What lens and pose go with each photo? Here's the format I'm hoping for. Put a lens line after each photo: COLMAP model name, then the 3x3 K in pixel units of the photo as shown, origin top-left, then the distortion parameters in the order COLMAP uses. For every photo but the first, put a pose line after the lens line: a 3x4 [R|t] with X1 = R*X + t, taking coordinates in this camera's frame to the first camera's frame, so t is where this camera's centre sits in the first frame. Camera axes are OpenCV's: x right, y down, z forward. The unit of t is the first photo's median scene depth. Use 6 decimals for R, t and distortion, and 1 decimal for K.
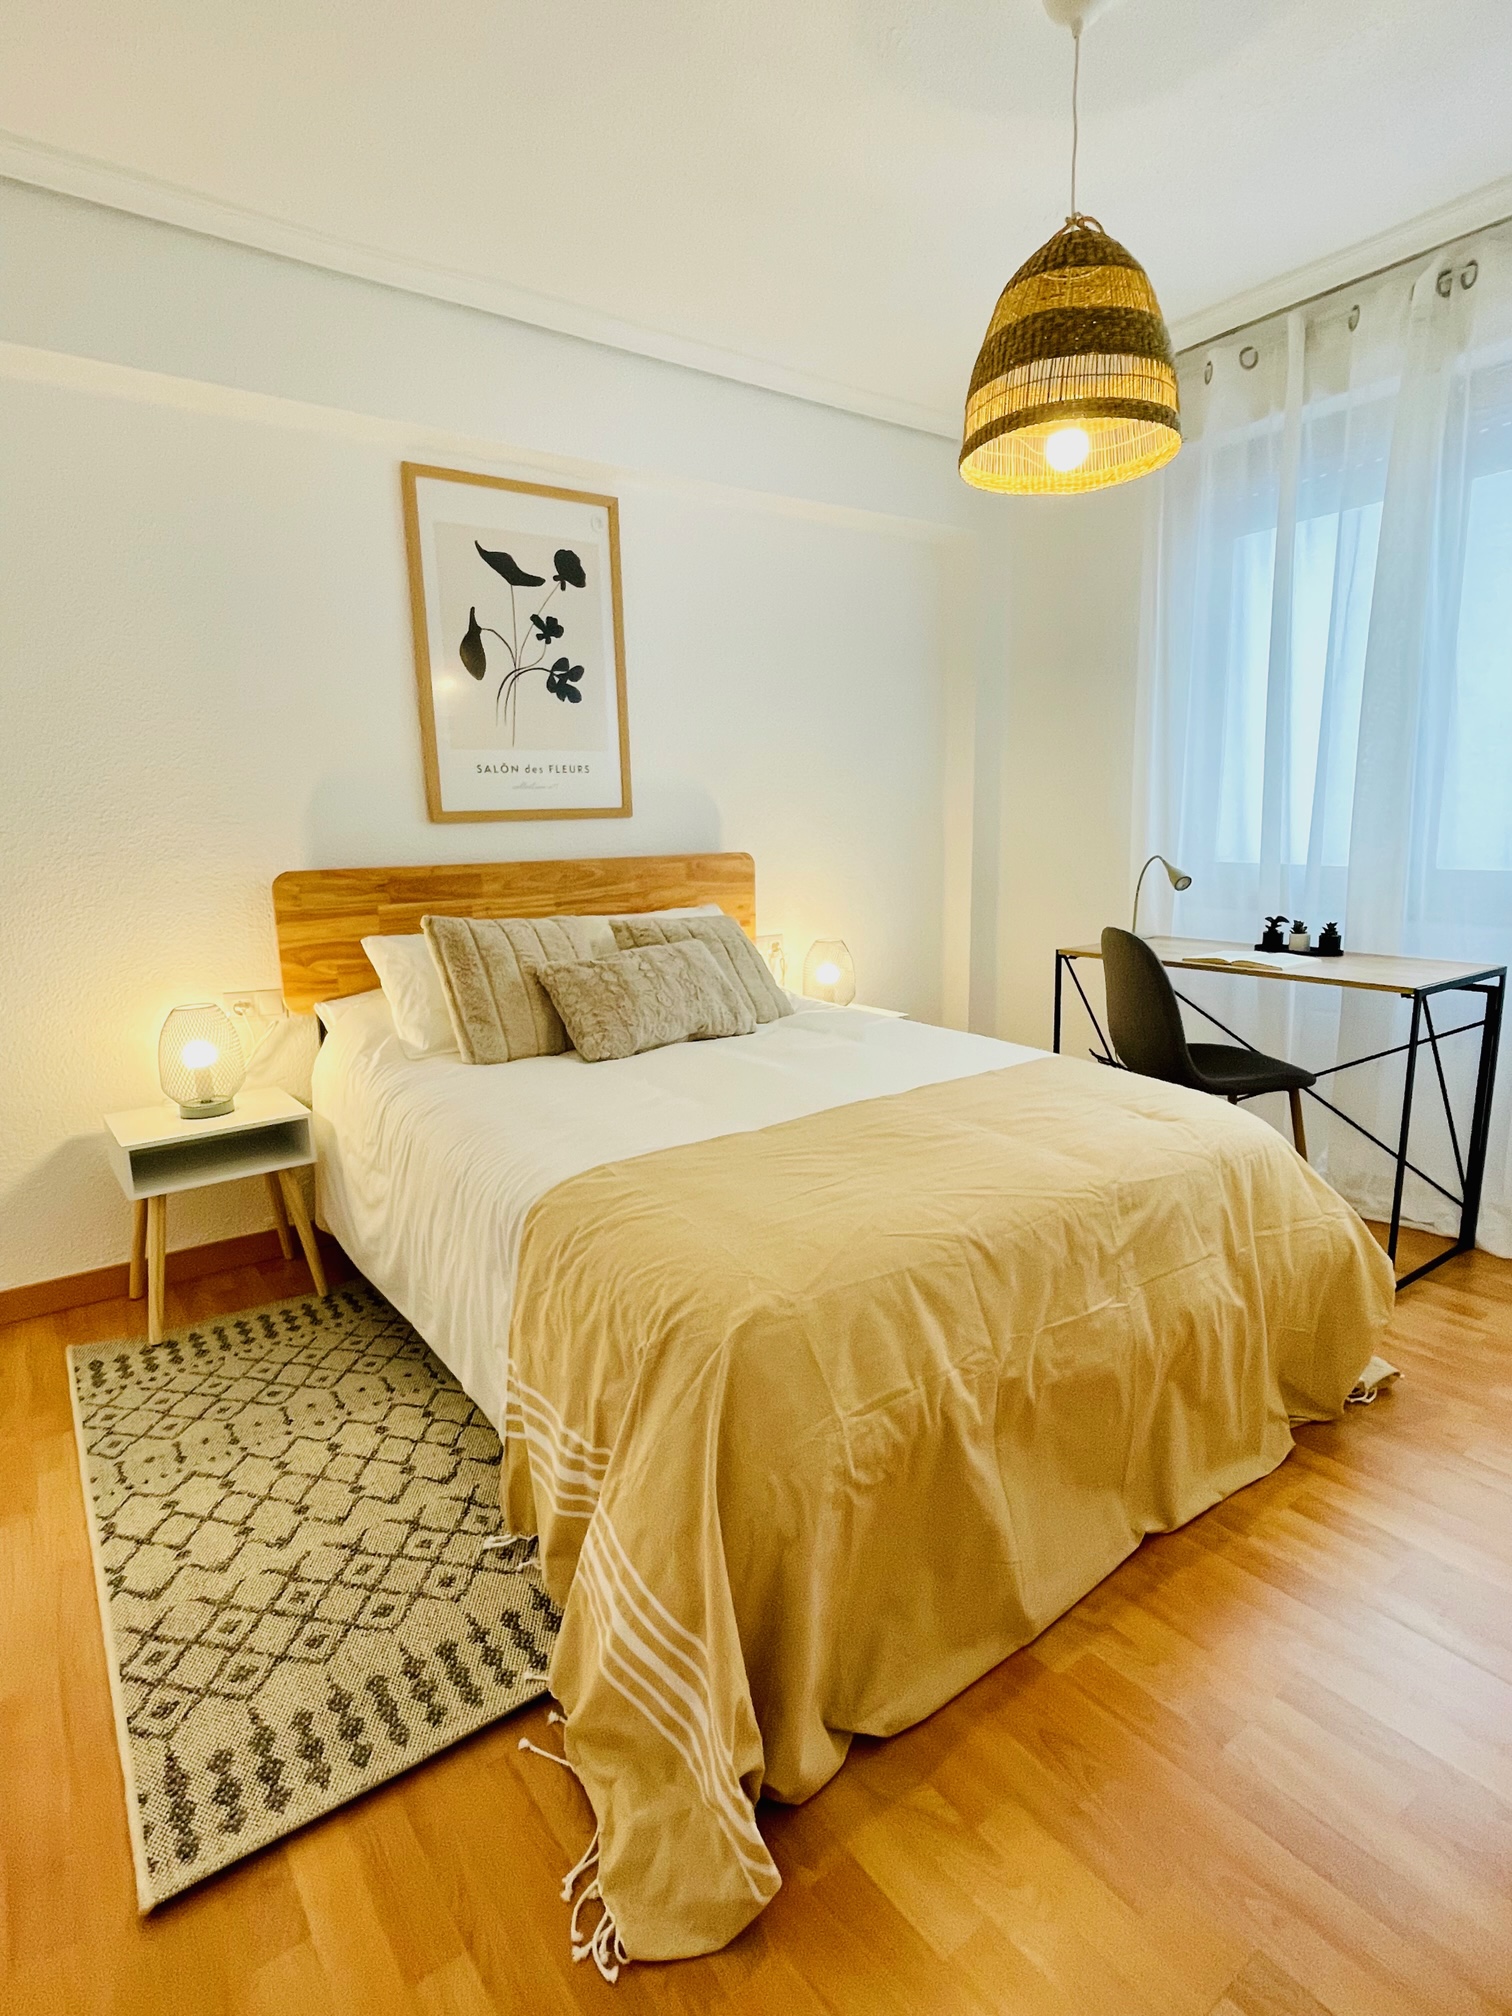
lens RADIAL K [[1036.2, 0, 756.0], [0, 1036.2, 1008.0], [0, 0, 1]] dist [-0.001000, -0.000113]
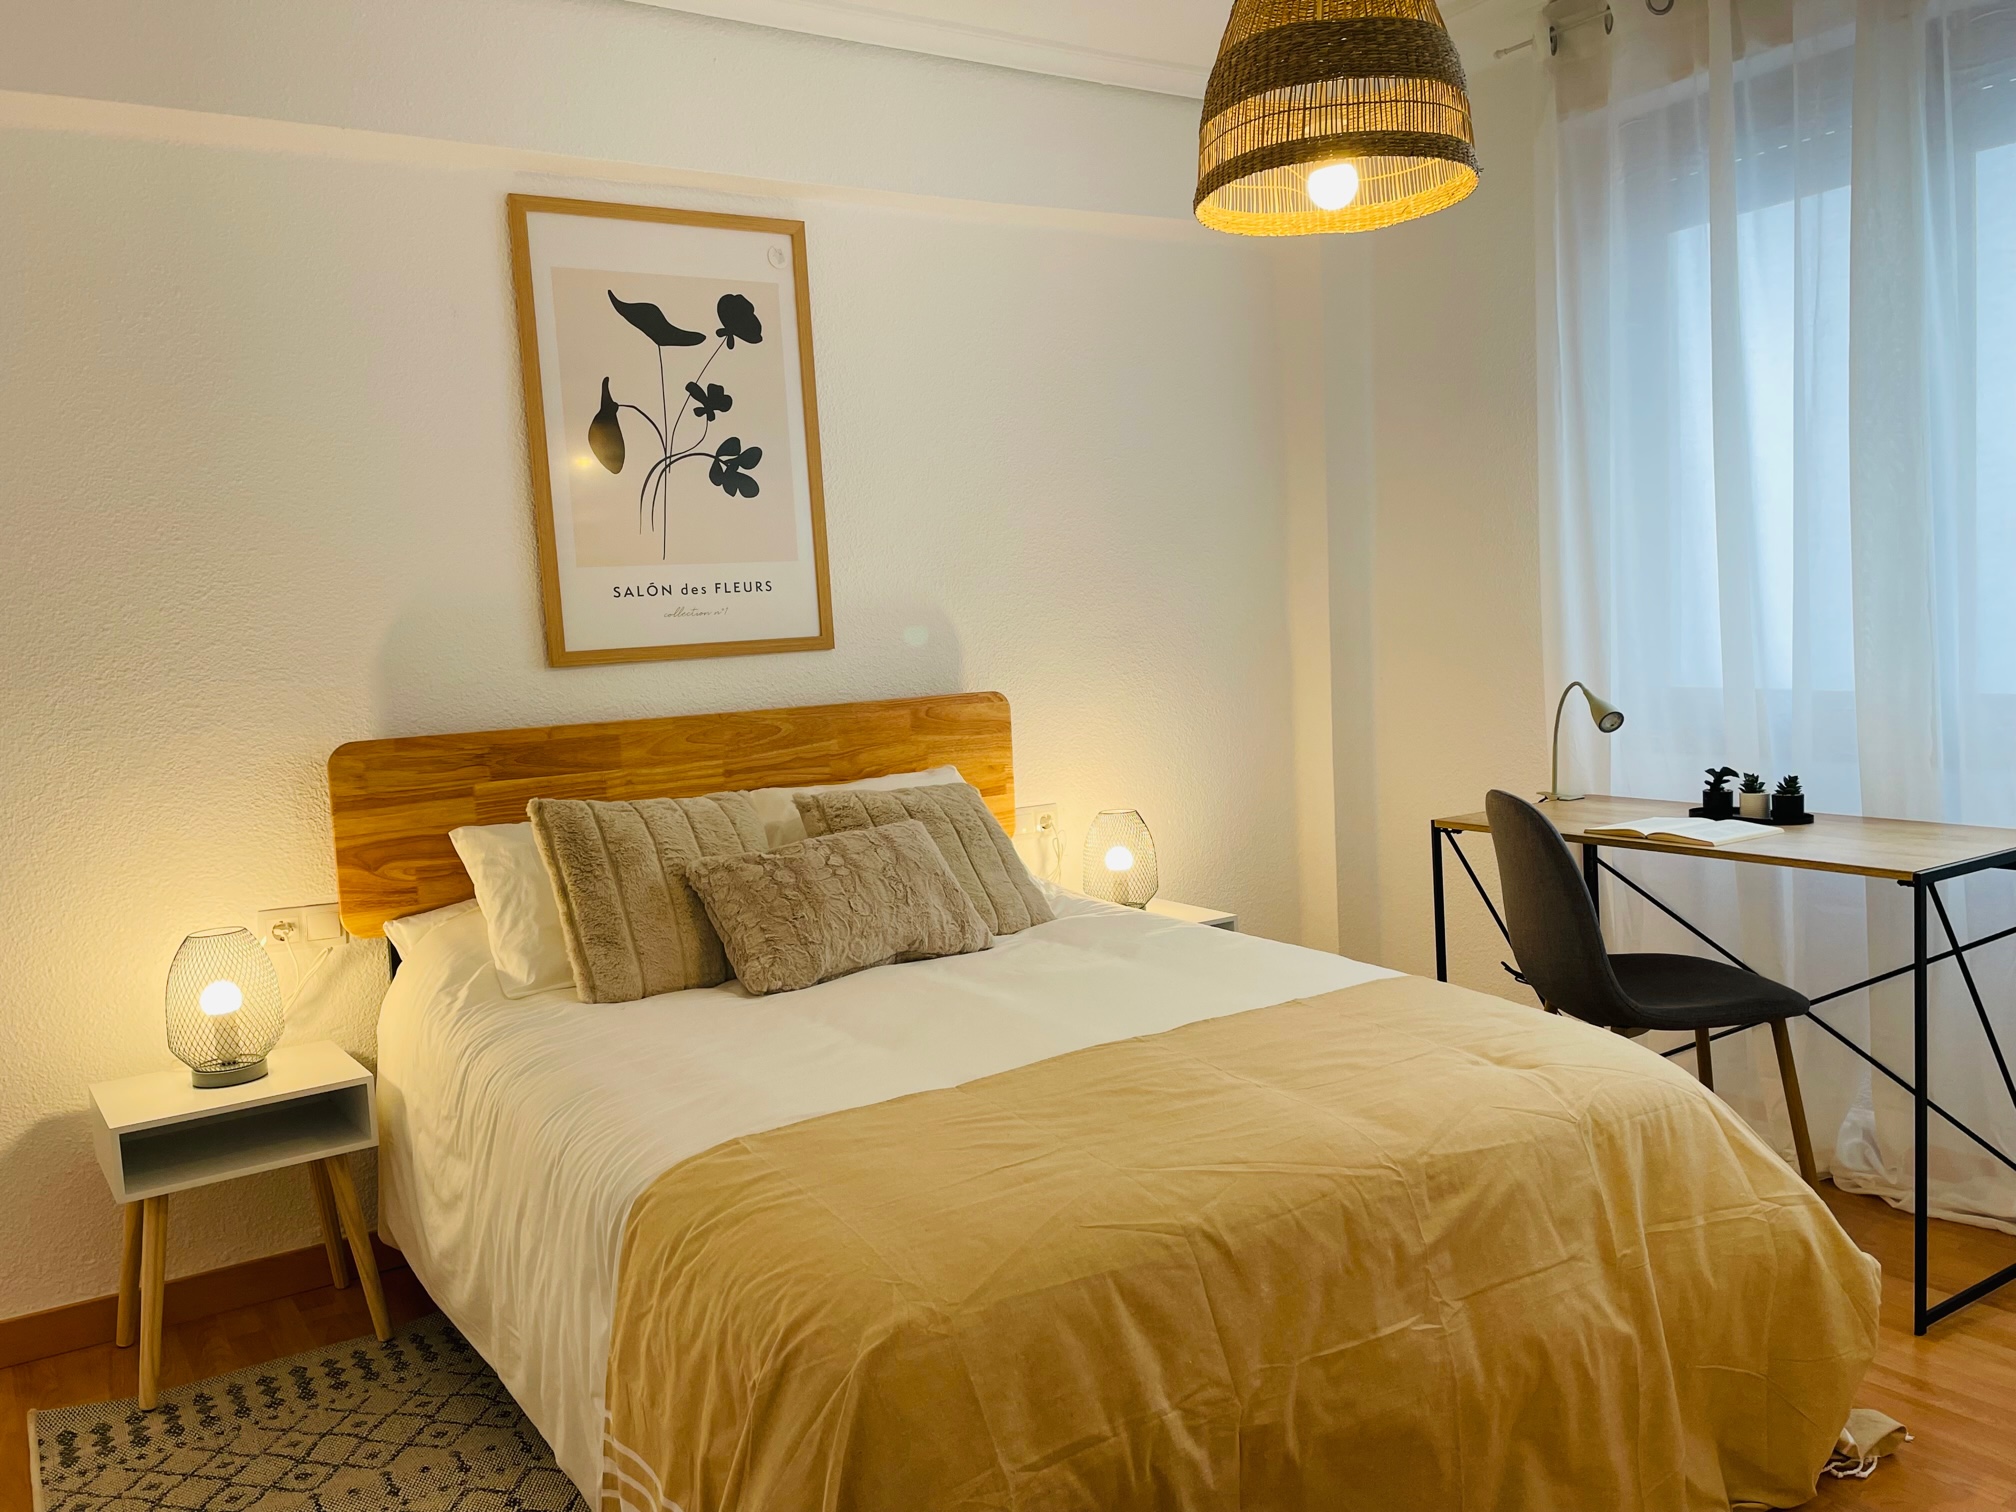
lens RADIAL K [[1561.6, 0, 1008.0], [0, 1561.6, 756.0], [0, 0, 1]] dist [0.085722, -0.104421]
pose [[0.998570, -0.025169, -0.047157, 0.081892], [0.020733, 0.995515, -0.092306, -0.011366], [0.049268, 0.091196, 0.994613, -0.110106]]
